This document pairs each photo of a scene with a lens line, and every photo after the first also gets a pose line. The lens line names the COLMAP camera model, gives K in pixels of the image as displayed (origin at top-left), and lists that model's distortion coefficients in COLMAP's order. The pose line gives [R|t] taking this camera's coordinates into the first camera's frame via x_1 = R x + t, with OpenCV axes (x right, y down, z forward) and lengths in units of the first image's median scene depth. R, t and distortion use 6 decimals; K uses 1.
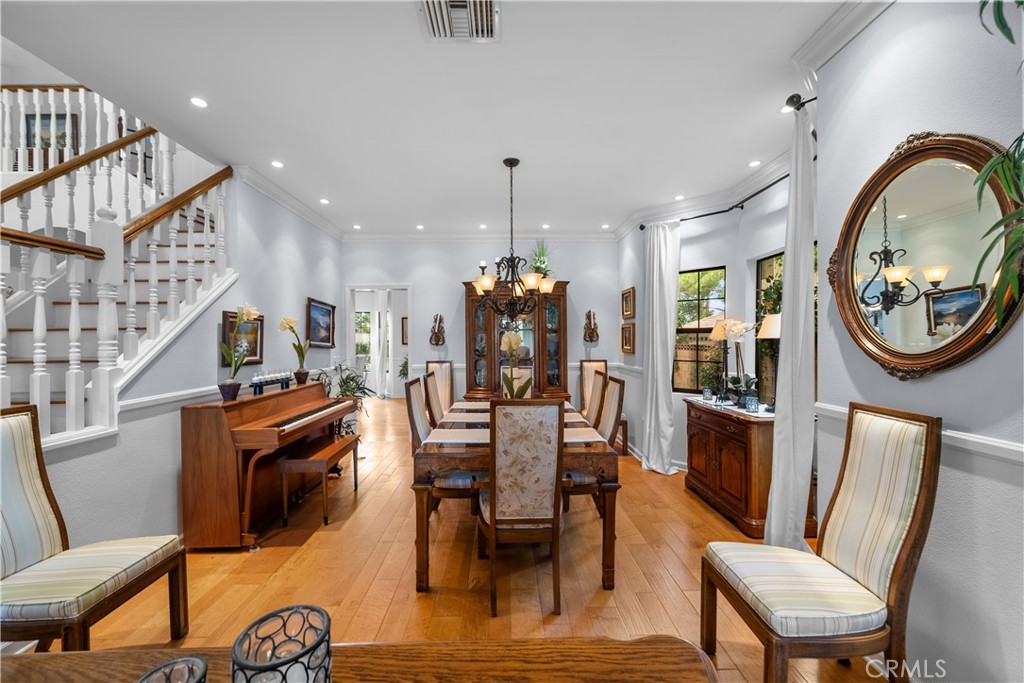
lens RADIAL K [[397.4, 0, 509.9], [0, 397.4, 342.0], [0, 0, 1]] dist [-0.003275, 0.000350]
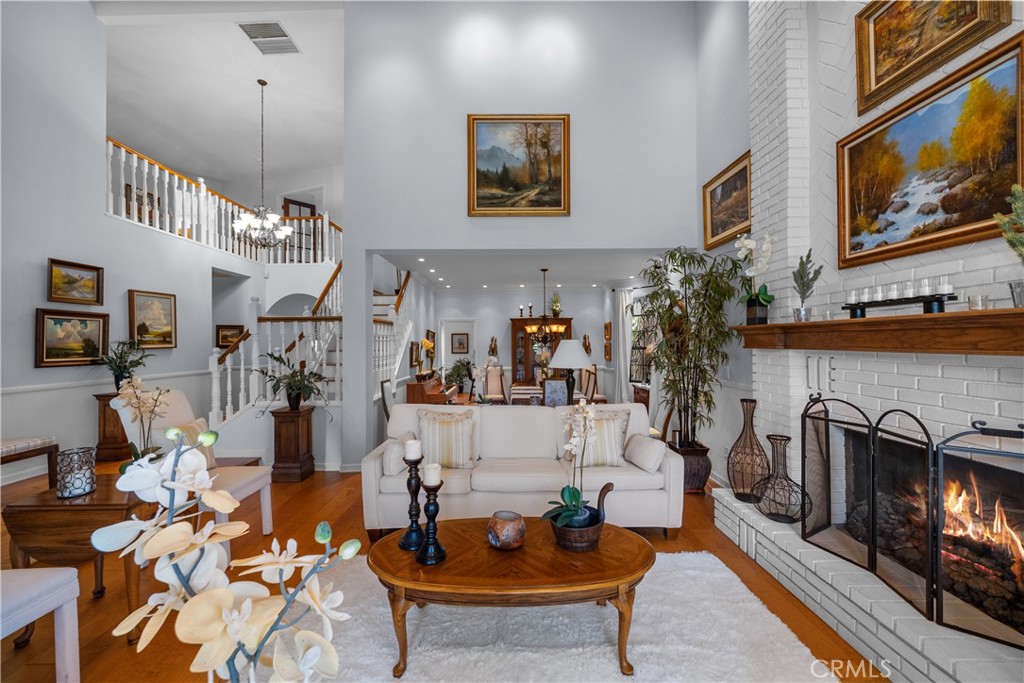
lens RADIAL K [[397.4, 0, 511.4], [0, 397.4, 344.0], [0, 0, 1]] dist [-0.003275, 0.000350]
pose [[0.999947, -0.000153, -0.010276, -0.093826], [0.000026, 0.999924, -0.012313, -0.021202], [0.010277, 0.012312, 0.999871, -0.684689]]
